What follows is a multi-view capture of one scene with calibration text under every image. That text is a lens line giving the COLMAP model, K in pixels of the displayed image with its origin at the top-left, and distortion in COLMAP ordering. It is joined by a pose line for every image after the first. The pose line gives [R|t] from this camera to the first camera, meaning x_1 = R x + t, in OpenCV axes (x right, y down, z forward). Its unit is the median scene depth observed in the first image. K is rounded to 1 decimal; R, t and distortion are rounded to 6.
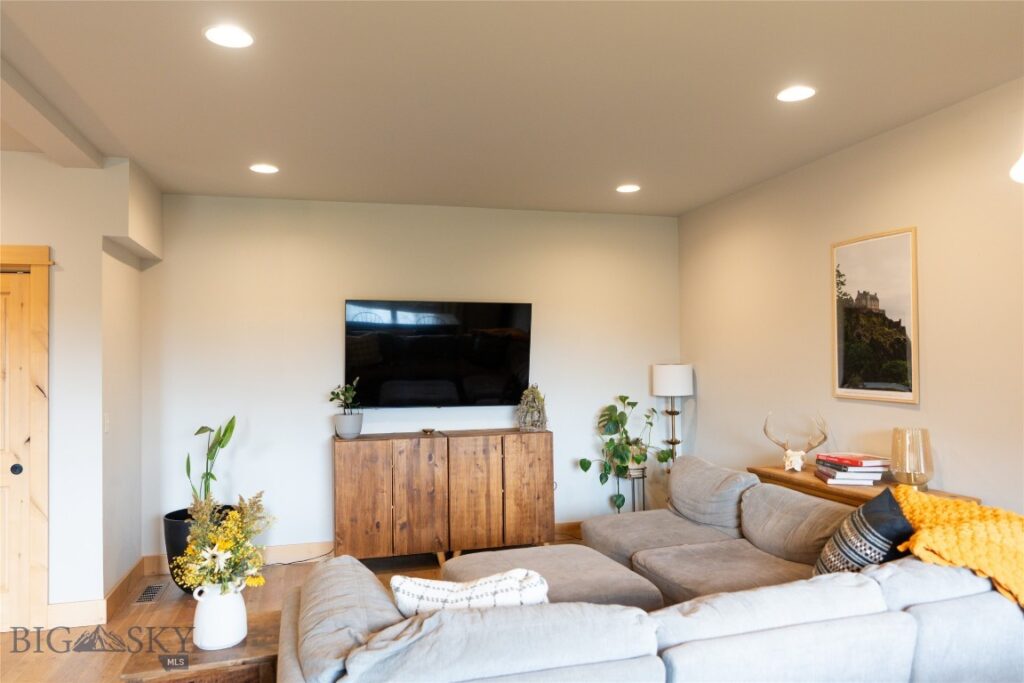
lens RADIAL K [[724.8, 0, 549.5], [0, 724.8, 341.9], [0, 0, 1]] dist [-0.008128, -0.001917]
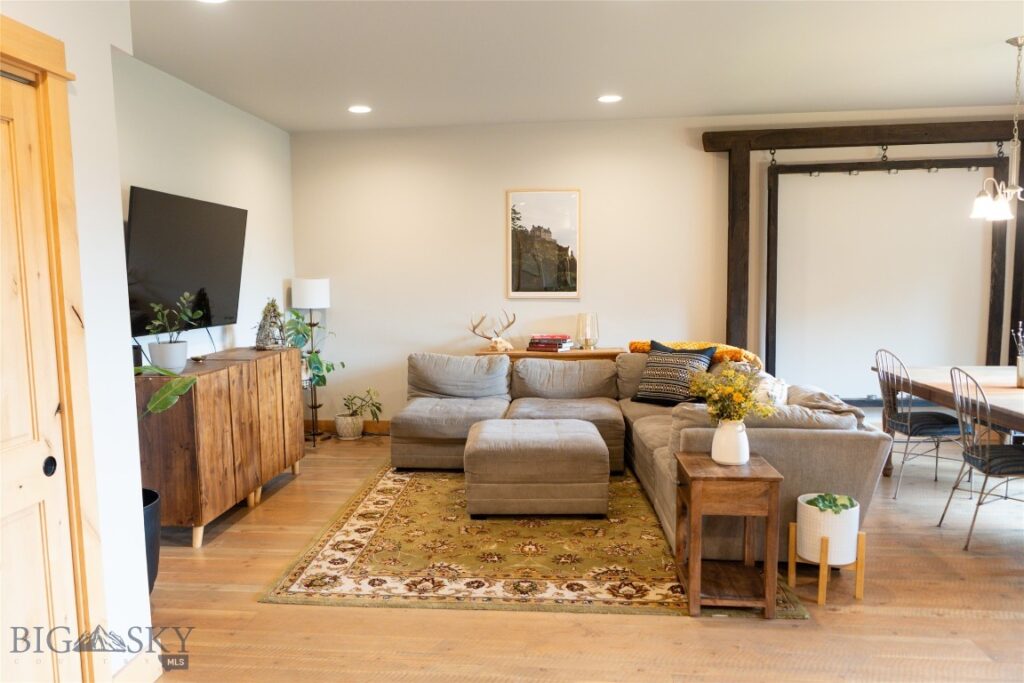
lens RADIAL K [[734.4, 0, 512.0], [0, 734.4, 341.5], [0, 0, 1]] dist [-0.009727, -0.000108]
pose [[0.392393, -0.079242, 0.916378, -0.953633], [-0.012280, 0.995742, 0.091362, 0.028711], [-0.919716, -0.047103, 0.389749, 0.427370]]
